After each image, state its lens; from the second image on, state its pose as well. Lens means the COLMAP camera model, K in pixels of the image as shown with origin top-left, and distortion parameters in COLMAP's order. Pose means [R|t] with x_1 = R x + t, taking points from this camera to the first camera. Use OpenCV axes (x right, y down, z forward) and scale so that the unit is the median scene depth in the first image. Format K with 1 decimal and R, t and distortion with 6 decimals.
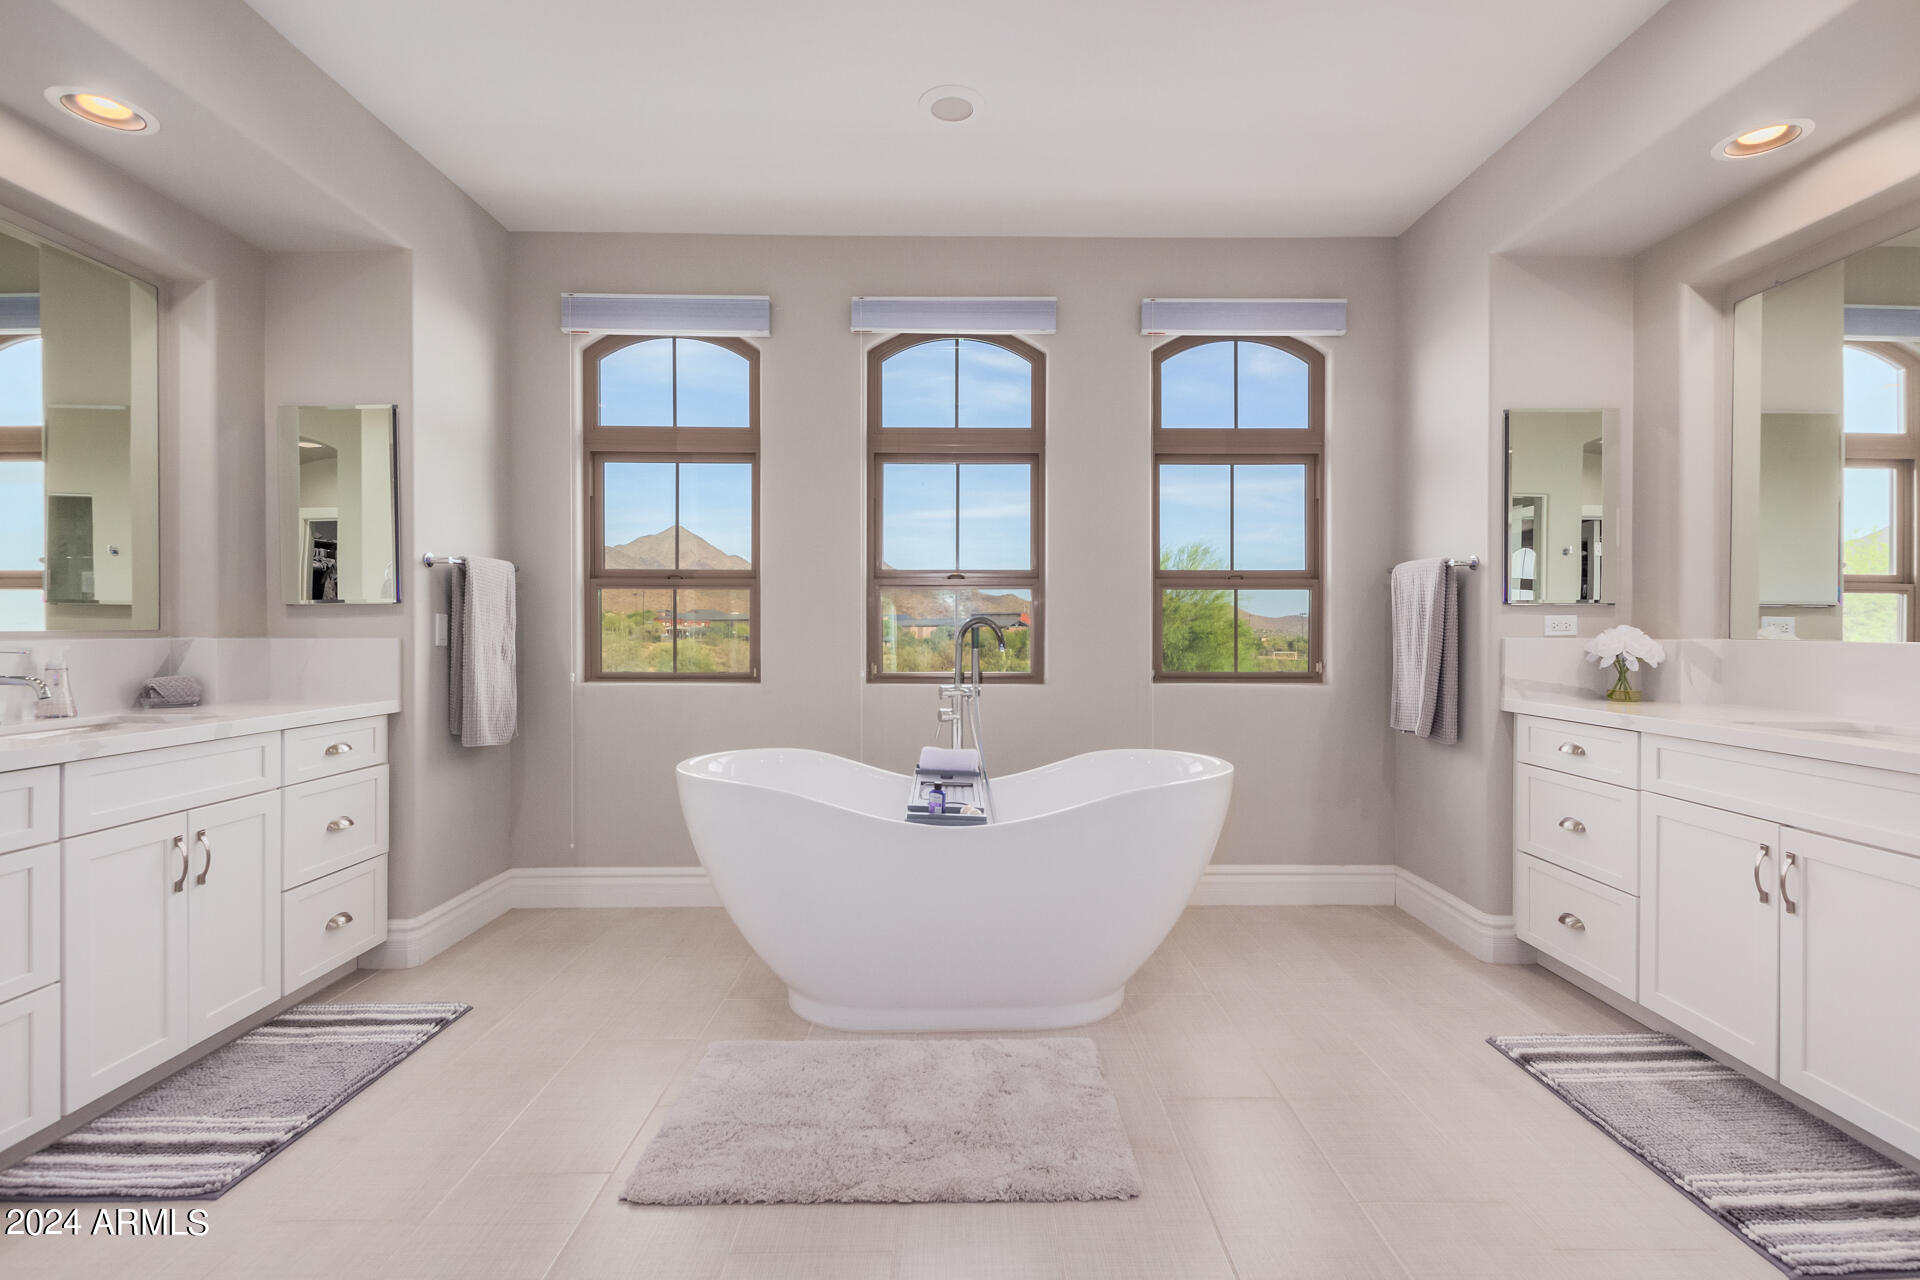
lens RADIAL K [[869.8, 0, 960.0], [0, 869.8, 640.0], [0, 0, 1]] dist [0.000020, -0.000671]
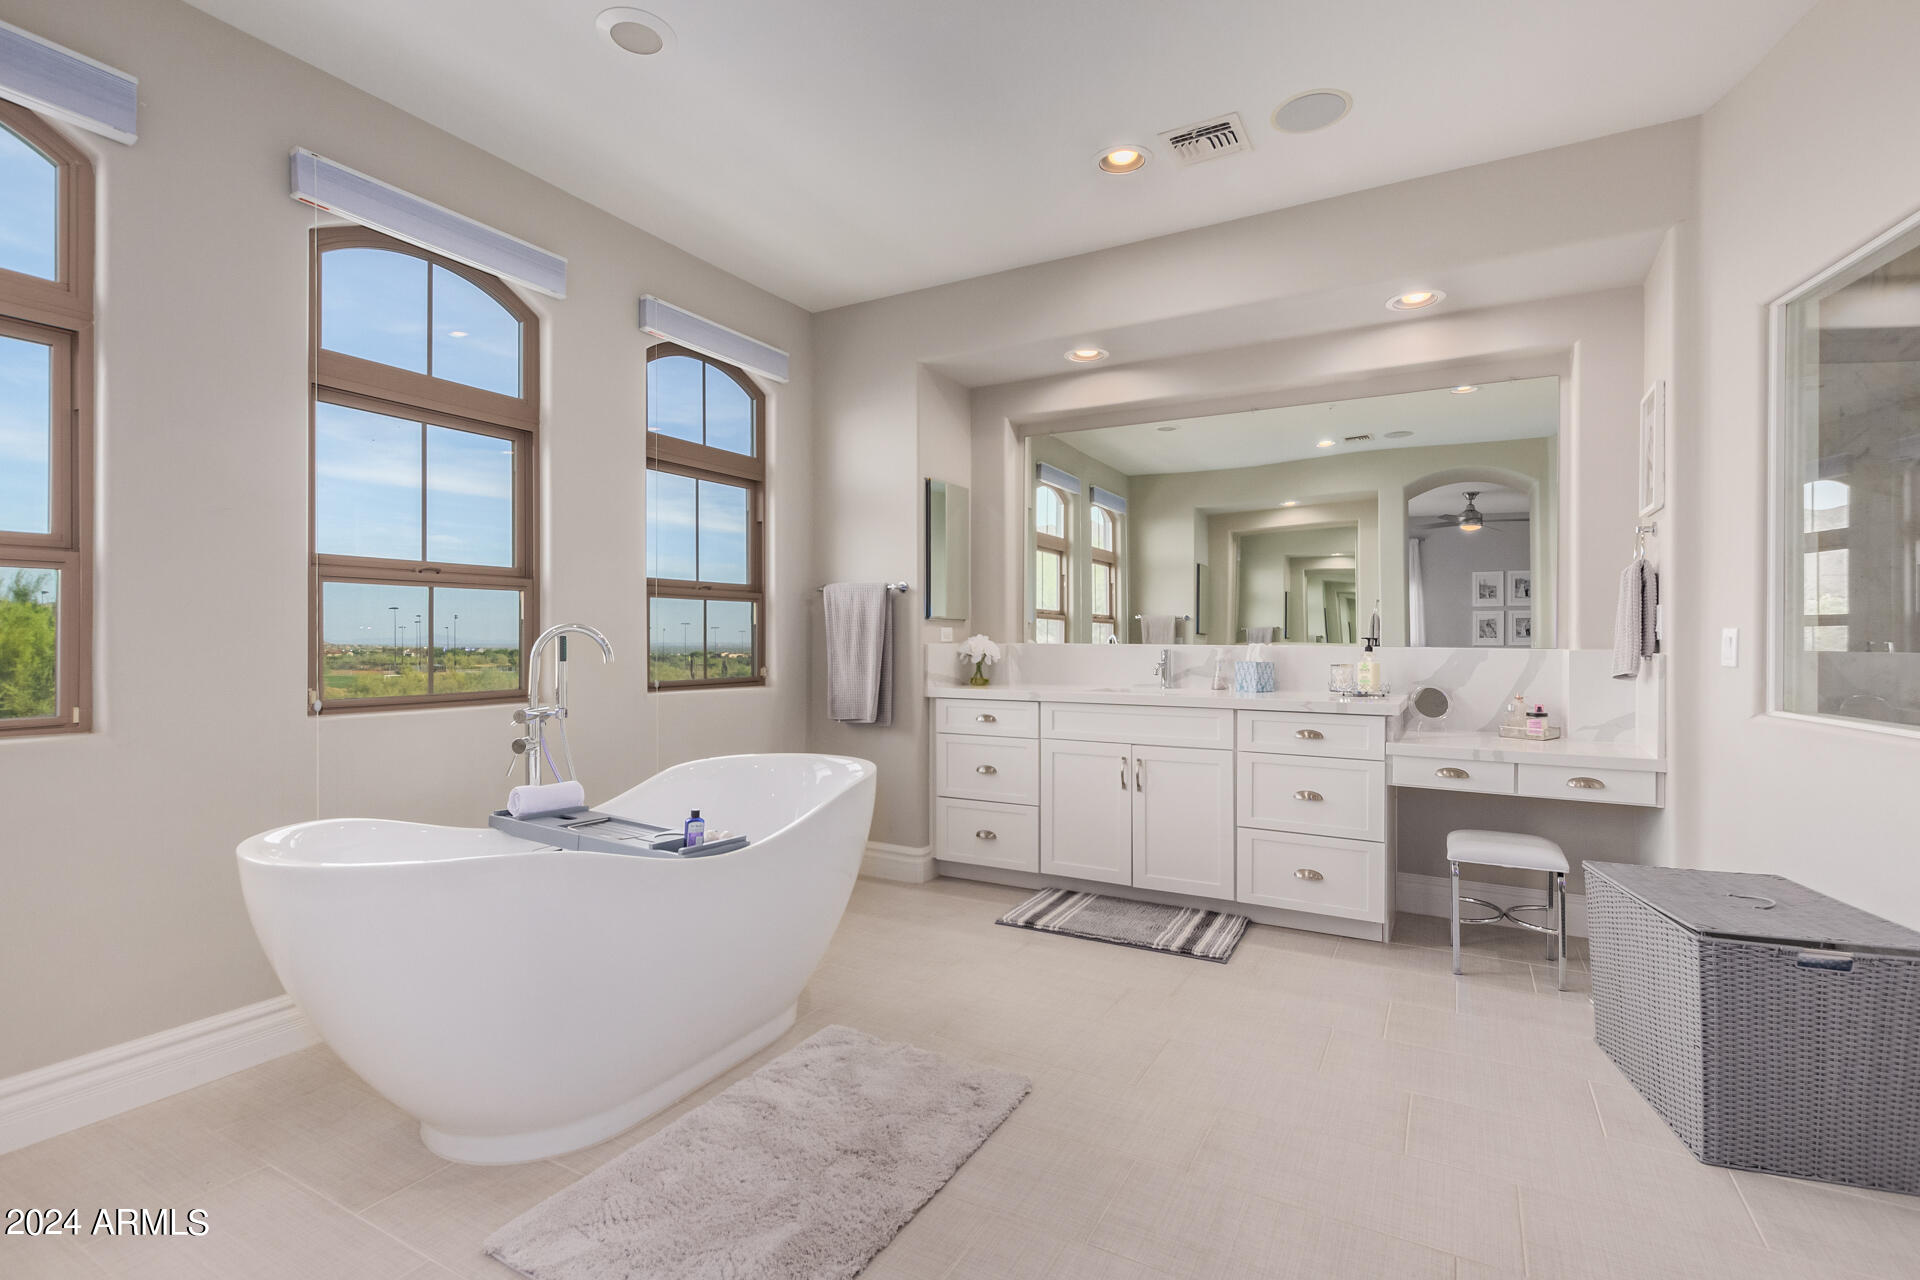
lens RADIAL K [[885.5, 0, 969.4], [0, 885.5, 638.6], [0, 0, 1]] dist [0.006742, -0.000695]
pose [[0.493939, -0.003344, 0.869490, -0.567404], [0.010232, 0.999946, -0.001967, -0.007061], [-0.869436, 0.009868, 0.493946, 0.253180]]
